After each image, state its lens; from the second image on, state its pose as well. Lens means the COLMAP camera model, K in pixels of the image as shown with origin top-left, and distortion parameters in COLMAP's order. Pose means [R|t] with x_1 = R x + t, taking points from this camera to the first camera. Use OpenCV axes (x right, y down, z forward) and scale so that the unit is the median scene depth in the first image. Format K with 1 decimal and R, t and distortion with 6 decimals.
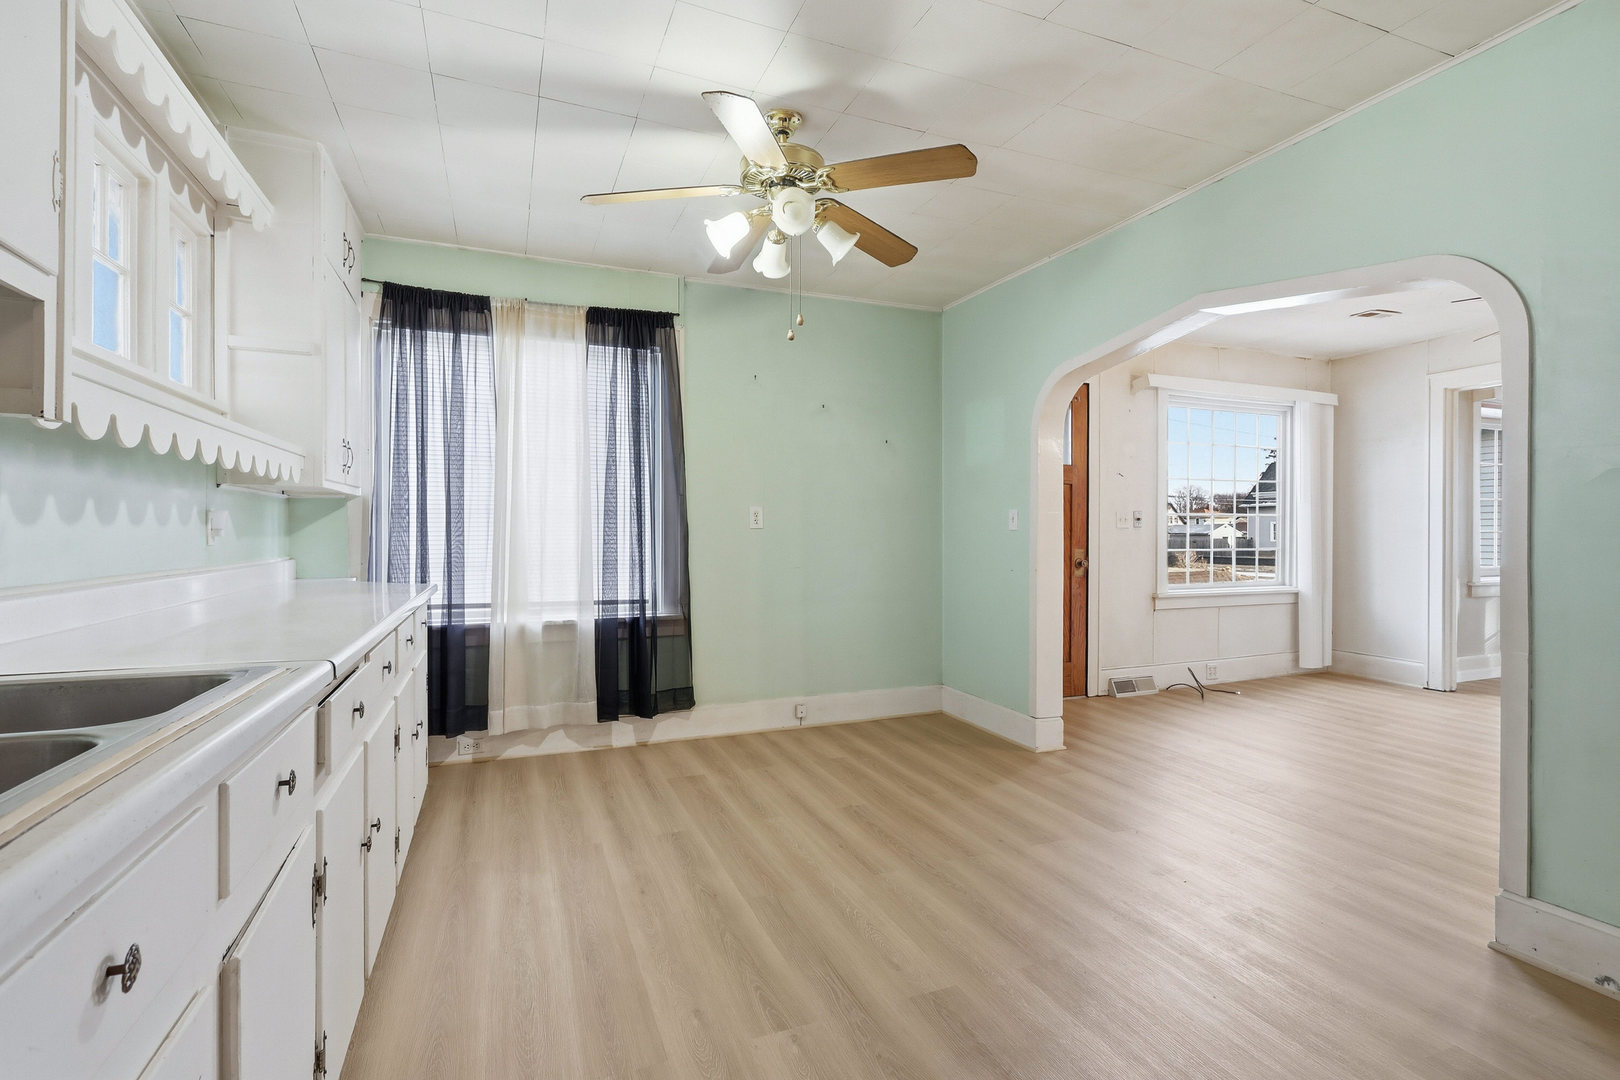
lens RADIAL K [[764.4, 0, 801.7], [0, 764.4, 530.6], [0, 0, 1]] dist [0.004599, 0.000253]
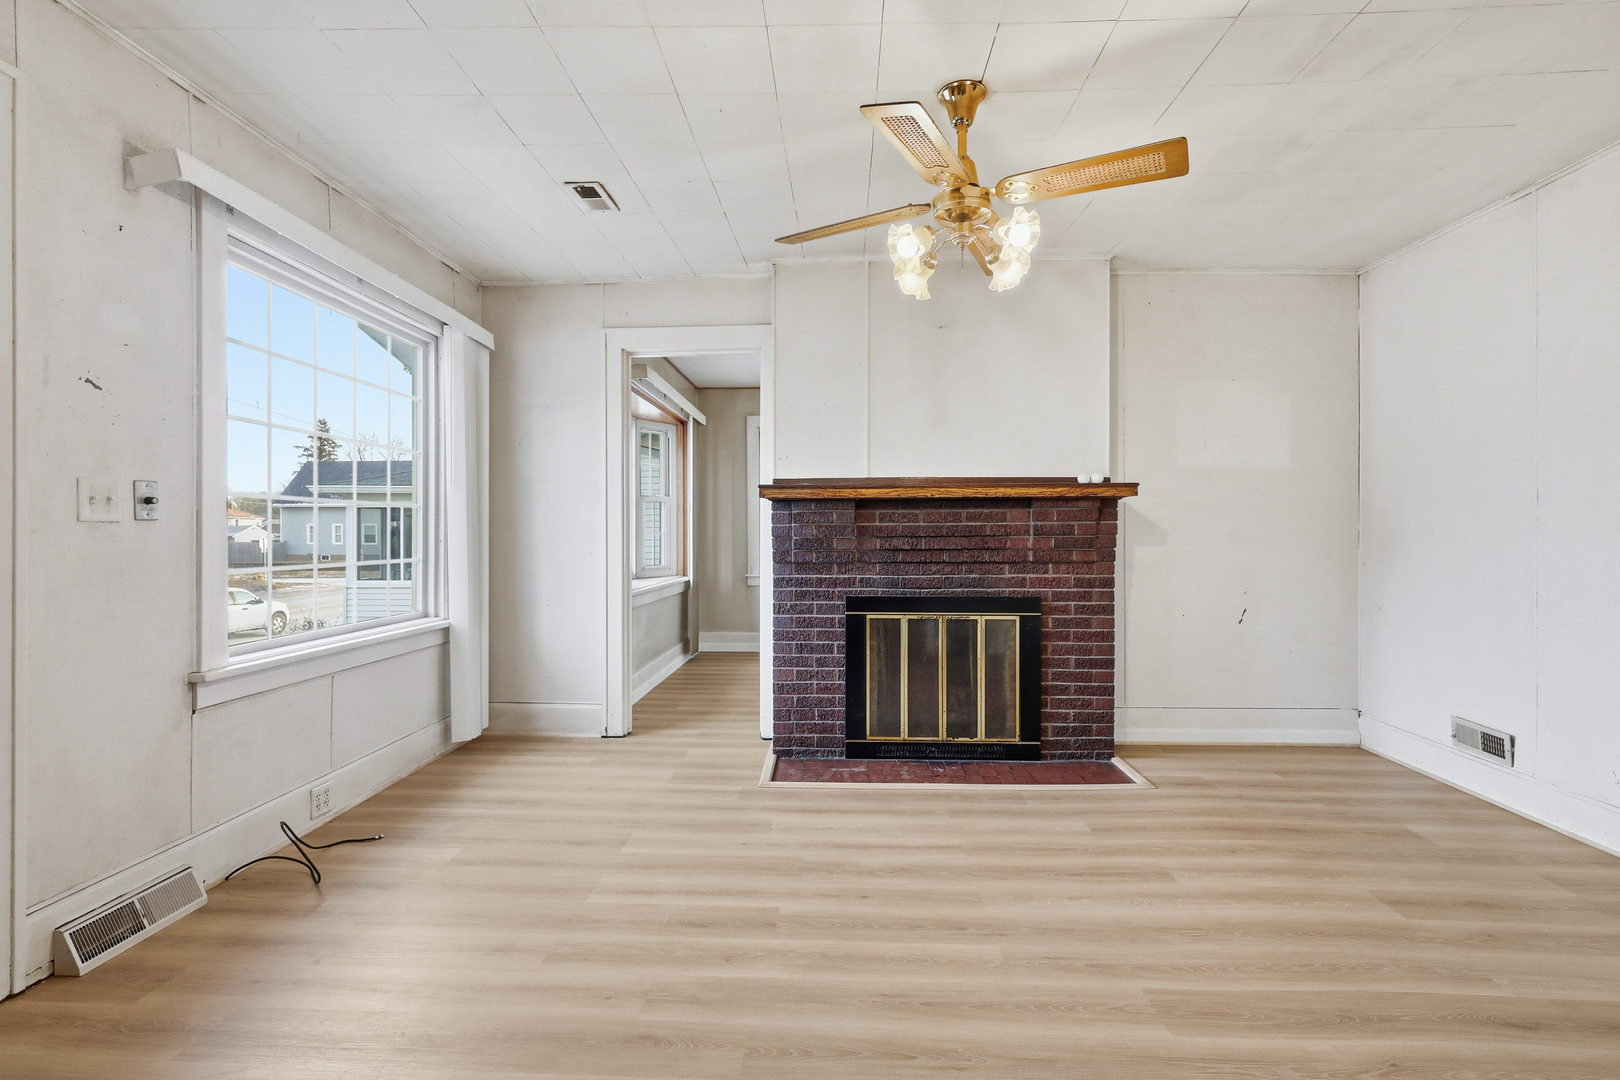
lens RADIAL K [[764.4, 0, 808.3], [0, 764.4, 537.1], [0, 0, 1]] dist [0.004599, 0.000253]
pose [[0.427505, -0.005438, 0.903997, 0.203502], [0.001157, 0.999984, 0.005469, 0.002358], [-0.904012, -0.001292, 0.427504, 0.468263]]
